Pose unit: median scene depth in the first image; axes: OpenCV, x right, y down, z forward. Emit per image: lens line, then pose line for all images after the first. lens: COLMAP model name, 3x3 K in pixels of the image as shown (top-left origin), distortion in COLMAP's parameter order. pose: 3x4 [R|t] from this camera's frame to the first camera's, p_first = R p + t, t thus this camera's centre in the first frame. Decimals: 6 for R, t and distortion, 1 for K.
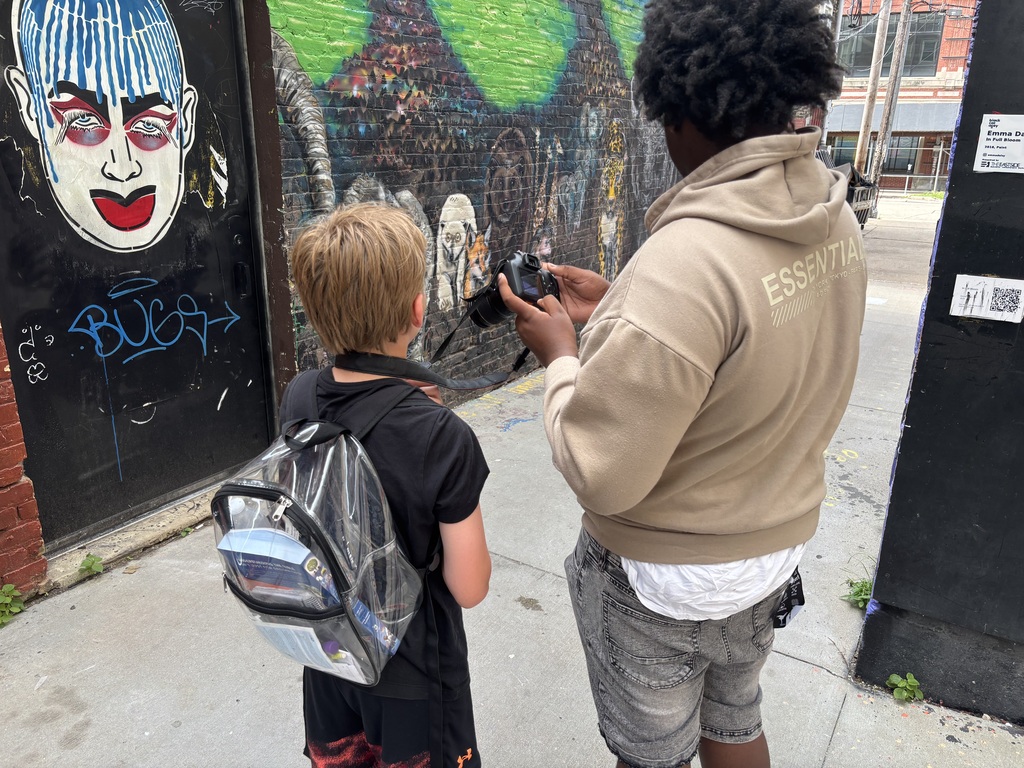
lens RADIAL K [[773.5, 0, 511.5], [0, 773.5, 384.7], [0, 0, 1]] dist [-0.000102, -0.000105]
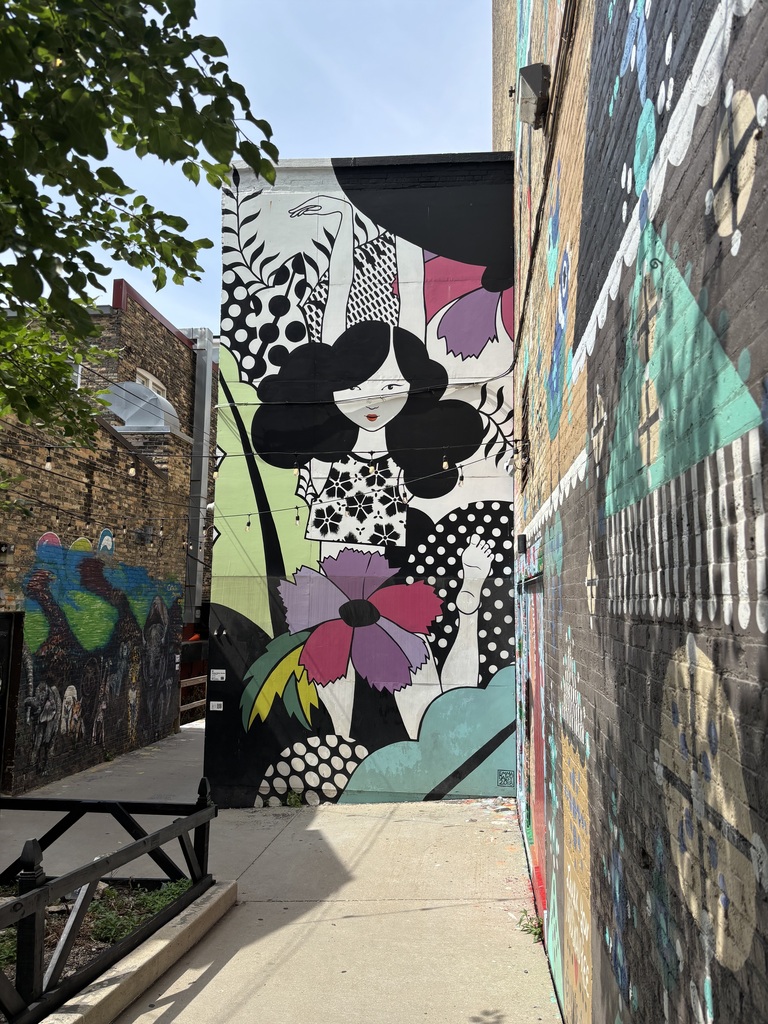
lens RADIAL K [[773.5, 0, 385.1], [0, 773.5, 511.3], [0, 0, 1]] dist [-0.000102, -0.000105]
pose [[0.905844, 0.045616, 0.421148, -0.214218], [0.132790, 0.913498, -0.384562, 0.320056], [-0.402260, 0.404277, 0.821430, -1.608314]]
